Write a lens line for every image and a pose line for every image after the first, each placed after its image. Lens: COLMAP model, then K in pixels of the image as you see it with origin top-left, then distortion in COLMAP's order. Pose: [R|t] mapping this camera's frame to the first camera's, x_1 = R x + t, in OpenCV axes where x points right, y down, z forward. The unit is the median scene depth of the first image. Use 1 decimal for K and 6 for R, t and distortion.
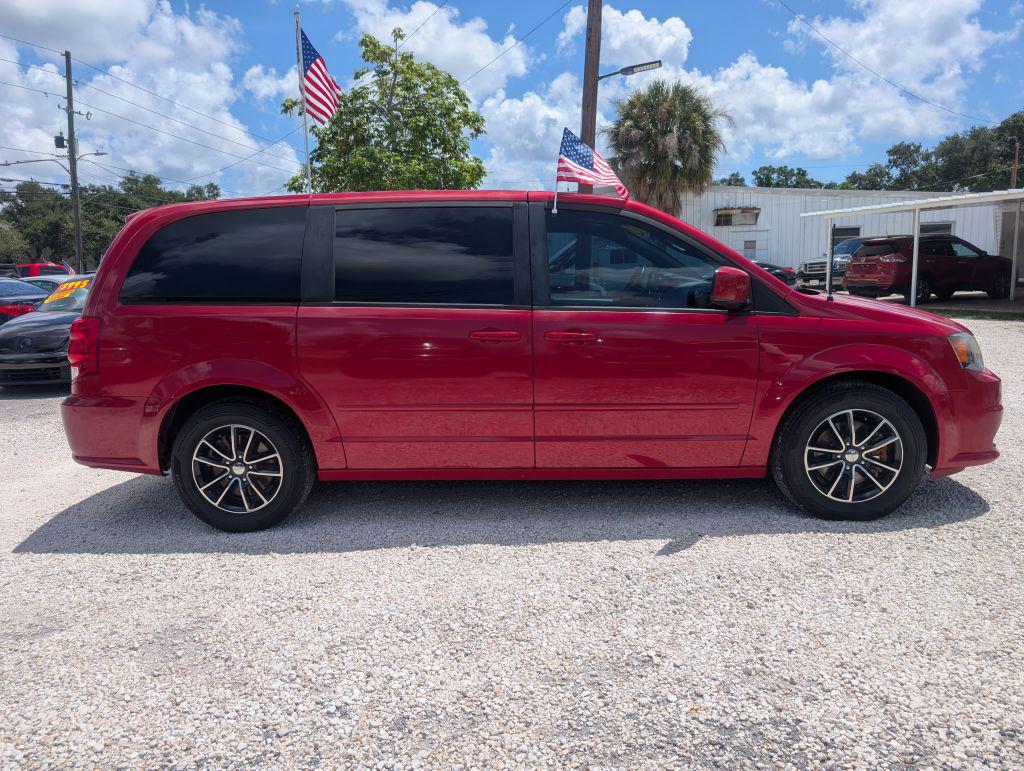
lens RADIAL K [[742.5, 0, 501.0], [0, 742.5, 392.7], [0, 0, 1]] dist [0.013837, -0.011052]
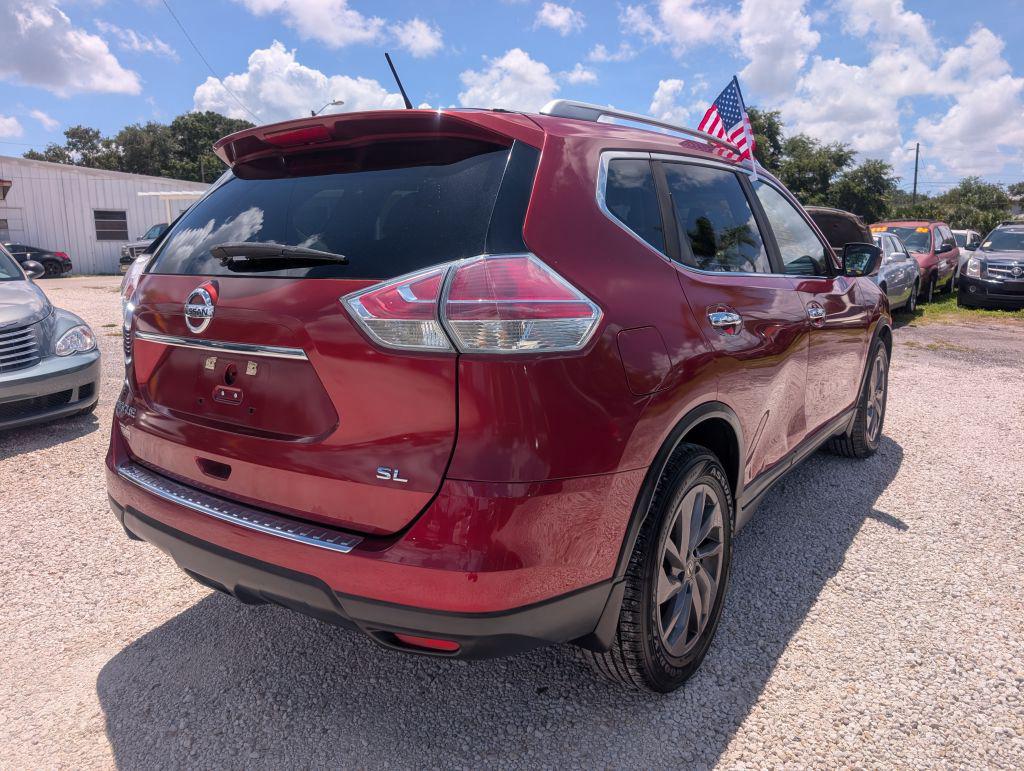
lens RADIAL K [[742.5, 0, 495.2], [0, 742.5, 375.4], [0, 0, 1]] dist [0.013837, -0.011052]
pose [[0.518906, -0.128726, 0.845084, -0.173413], [0.133832, 0.988640, 0.068416, -0.021498], [-0.844290, 0.077597, 0.530238, 0.162109]]
